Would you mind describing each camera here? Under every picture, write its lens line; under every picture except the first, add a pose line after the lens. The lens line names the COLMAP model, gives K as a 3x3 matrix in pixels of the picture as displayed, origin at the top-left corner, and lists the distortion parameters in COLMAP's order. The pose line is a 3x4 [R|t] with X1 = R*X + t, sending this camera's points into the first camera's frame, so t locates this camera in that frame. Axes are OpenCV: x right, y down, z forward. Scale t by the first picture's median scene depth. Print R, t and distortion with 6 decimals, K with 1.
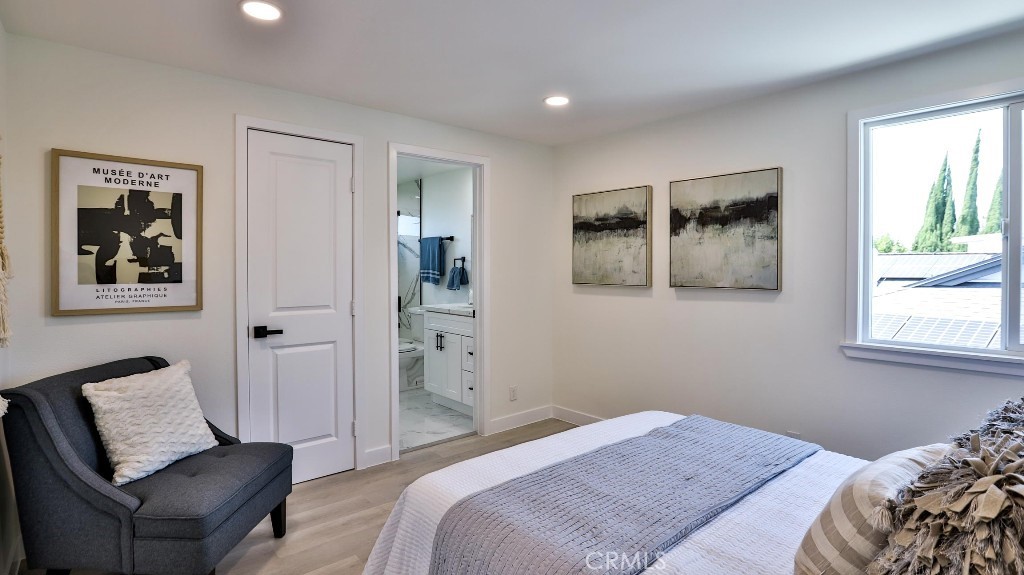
lens RADIAL K [[501.5, 0, 513.4], [0, 501.5, 279.1], [0, 0, 1]] dist [-0.058811, 0.018906]
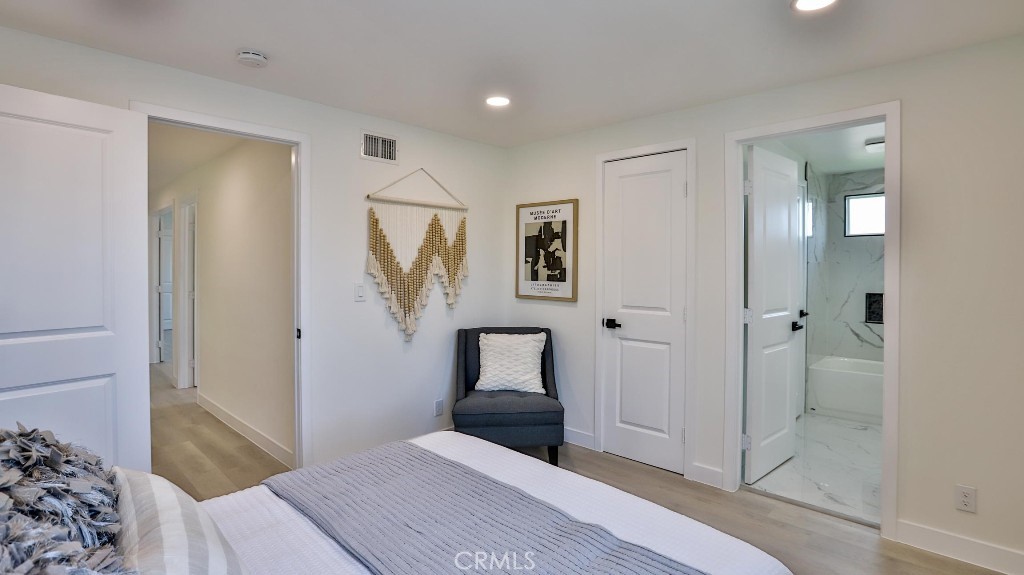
lens RADIAL K [[501.5, 0, 513.4], [0, 501.5, 279.1], [0, 0, 1]] dist [-0.058811, 0.018906]
pose [[0.089126, 0.022615, -0.995764, 0.817242], [-0.026086, 0.999452, 0.020363, -0.027427], [0.995679, 0.024161, 0.089667, 0.734463]]
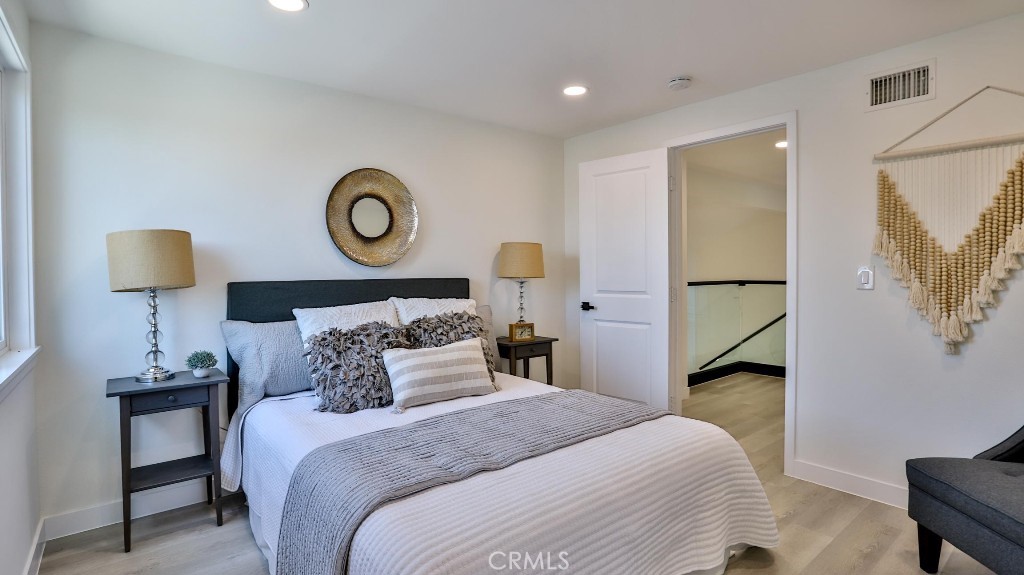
lens RADIAL K [[501.5, 0, 513.4], [0, 501.5, 279.1], [0, 0, 1]] dist [-0.058811, 0.018906]
pose [[-0.999001, 0.009917, 0.043575, -0.423434], [0.011881, 0.998914, 0.045063, 0.008404], [-0.043081, 0.045535, -0.998033, 2.277163]]
